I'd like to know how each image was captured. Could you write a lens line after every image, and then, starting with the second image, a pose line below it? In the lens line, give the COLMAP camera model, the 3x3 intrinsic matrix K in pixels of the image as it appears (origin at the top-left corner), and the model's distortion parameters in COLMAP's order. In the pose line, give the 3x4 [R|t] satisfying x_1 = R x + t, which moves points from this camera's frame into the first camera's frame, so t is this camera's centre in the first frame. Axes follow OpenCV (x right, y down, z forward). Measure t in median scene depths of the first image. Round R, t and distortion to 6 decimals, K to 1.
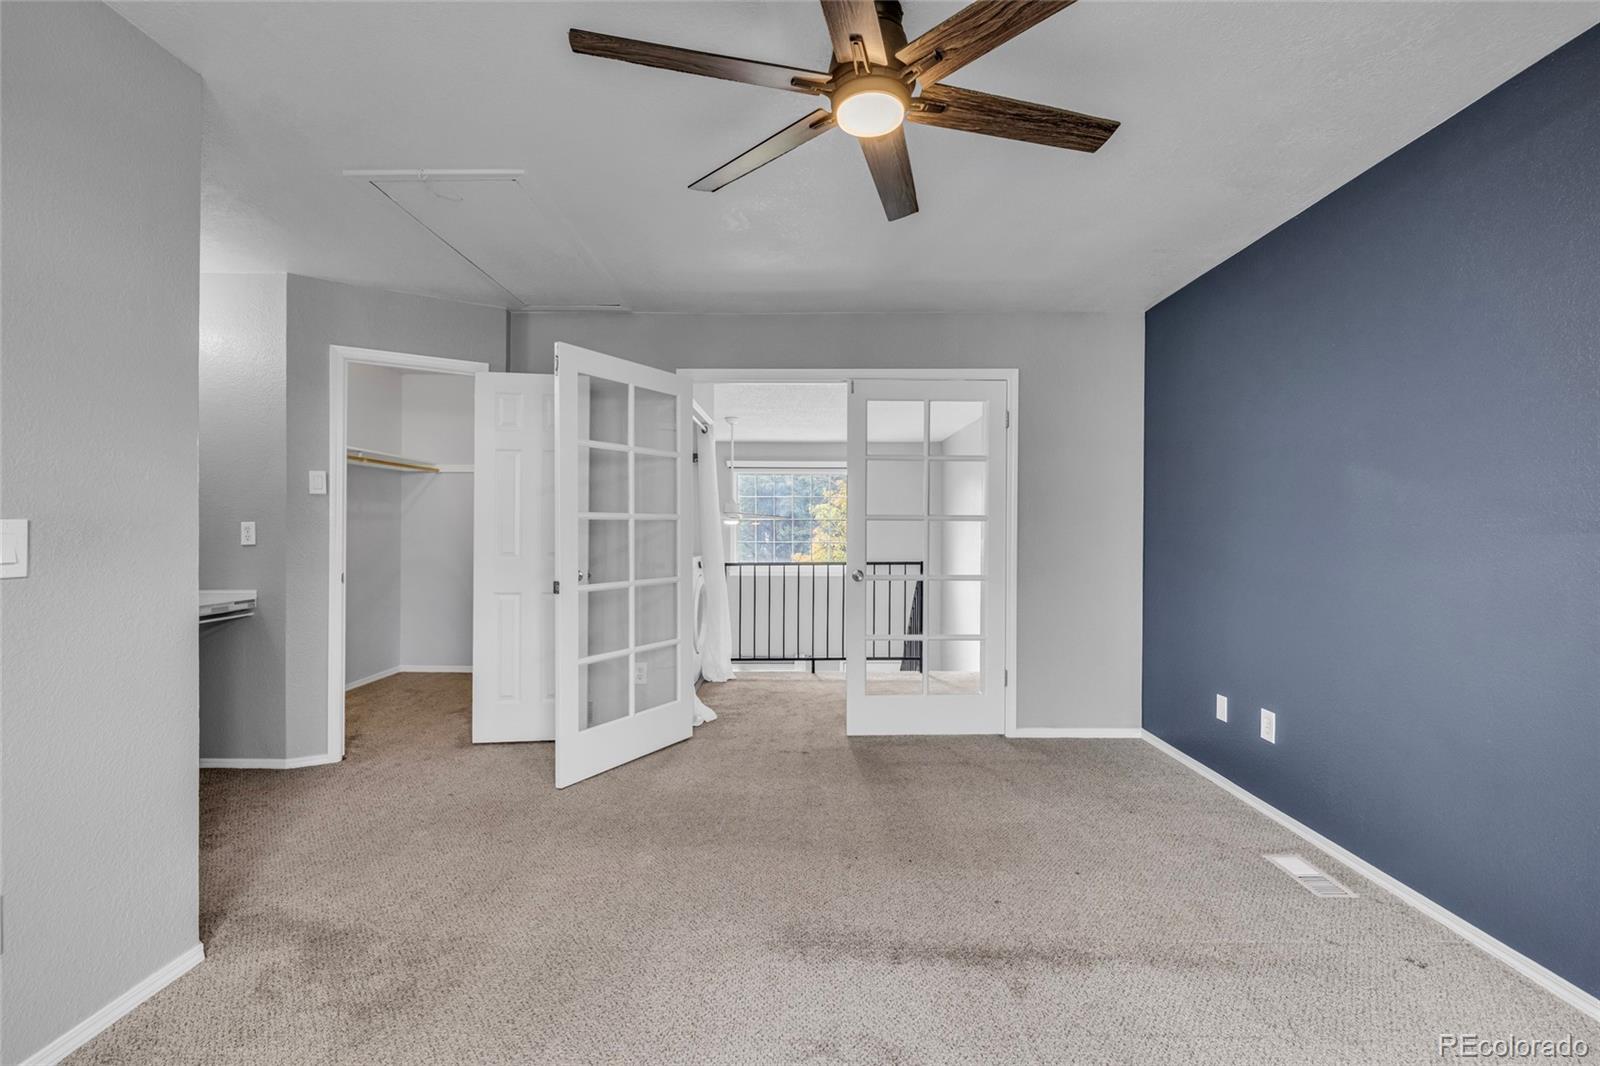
lens RADIAL K [[669.8, 0, 802.3], [0, 669.8, 530.9], [0, 0, 1]] dist [-0.002952, 0.000908]
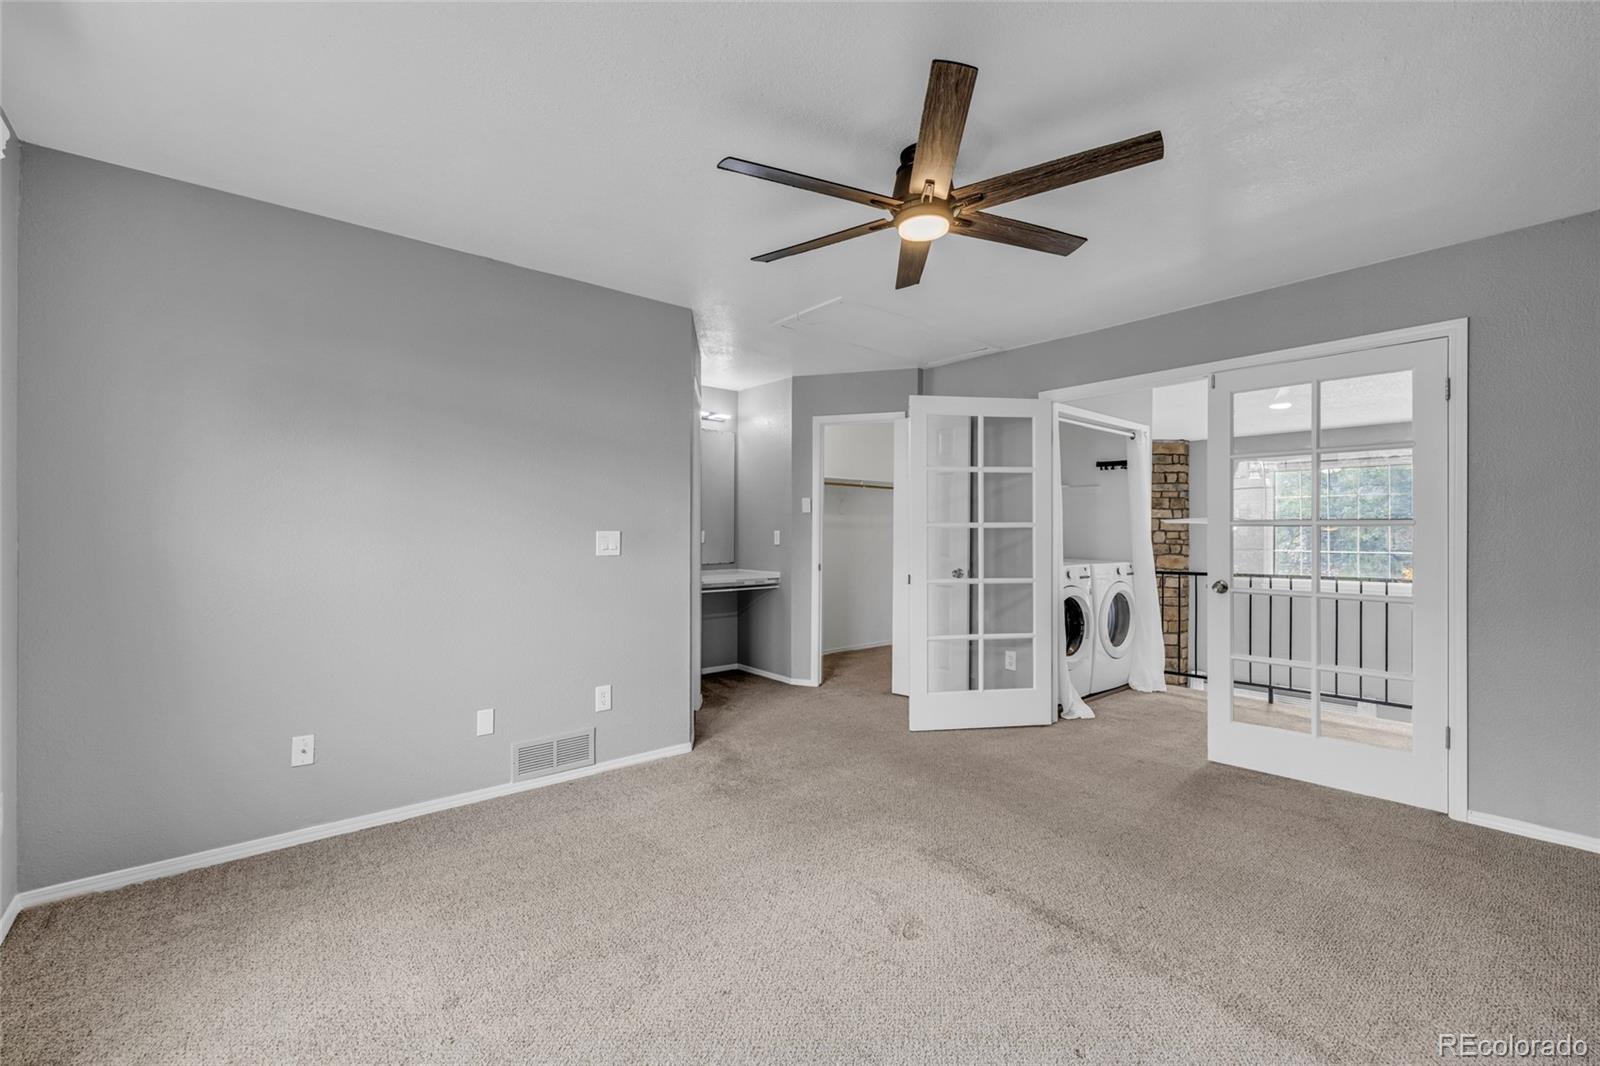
lens RADIAL K [[669.8, 0, 803.7], [0, 669.8, 533.7], [0, 0, 1]] dist [-0.002952, 0.000908]
pose [[0.652206, -0.000291, -0.758042, 0.456877], [-0.003275, 0.999990, -0.003202, -0.001489], [0.758035, 0.004571, 0.652198, -0.027129]]
